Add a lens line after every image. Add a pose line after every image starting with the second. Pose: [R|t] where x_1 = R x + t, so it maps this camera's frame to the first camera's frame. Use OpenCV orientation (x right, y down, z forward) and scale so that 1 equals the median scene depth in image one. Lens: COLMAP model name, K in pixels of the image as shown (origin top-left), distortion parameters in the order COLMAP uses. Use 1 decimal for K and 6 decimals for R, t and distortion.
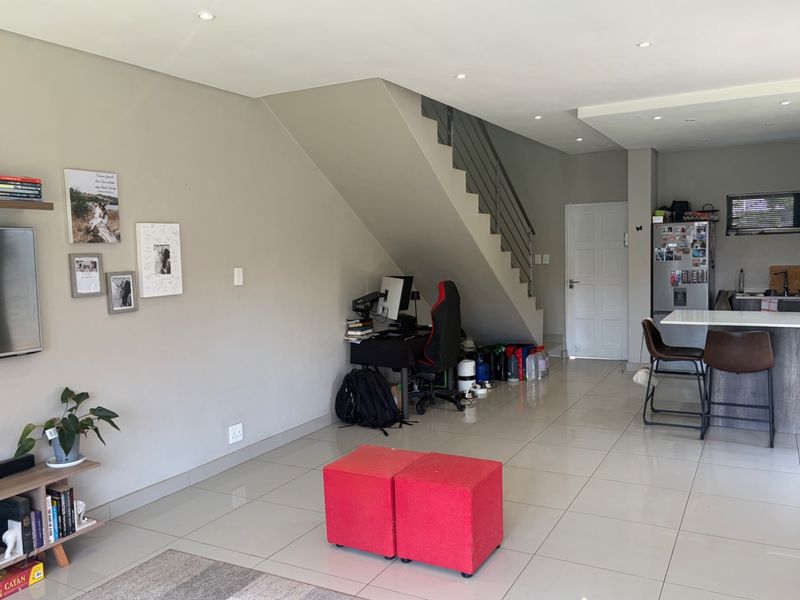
lens RADIAL K [[657.4, 0, 400.0], [0, 657.4, 300.0], [0, 0, 1]] dist [0.076329, -0.106377]
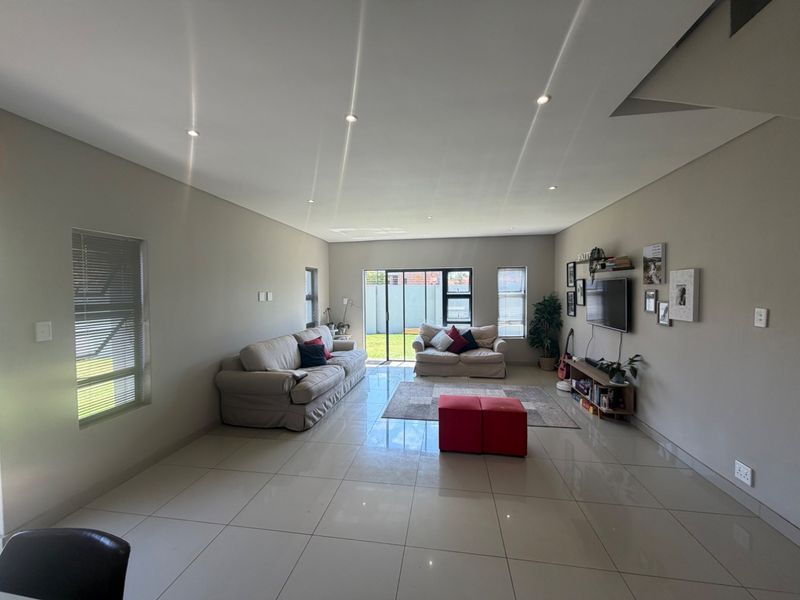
lens RADIAL K [[321.0, 0, 400.0], [0, 321.0, 300.0], [0, 0, 1]] dist [0.001000, -0.000099]
pose [[-0.938951, 0.045851, -0.340983, 0.333038], [0.007177, 0.993475, 0.113825, -0.099408], [0.343977, 0.104429, -0.933153, 1.069742]]
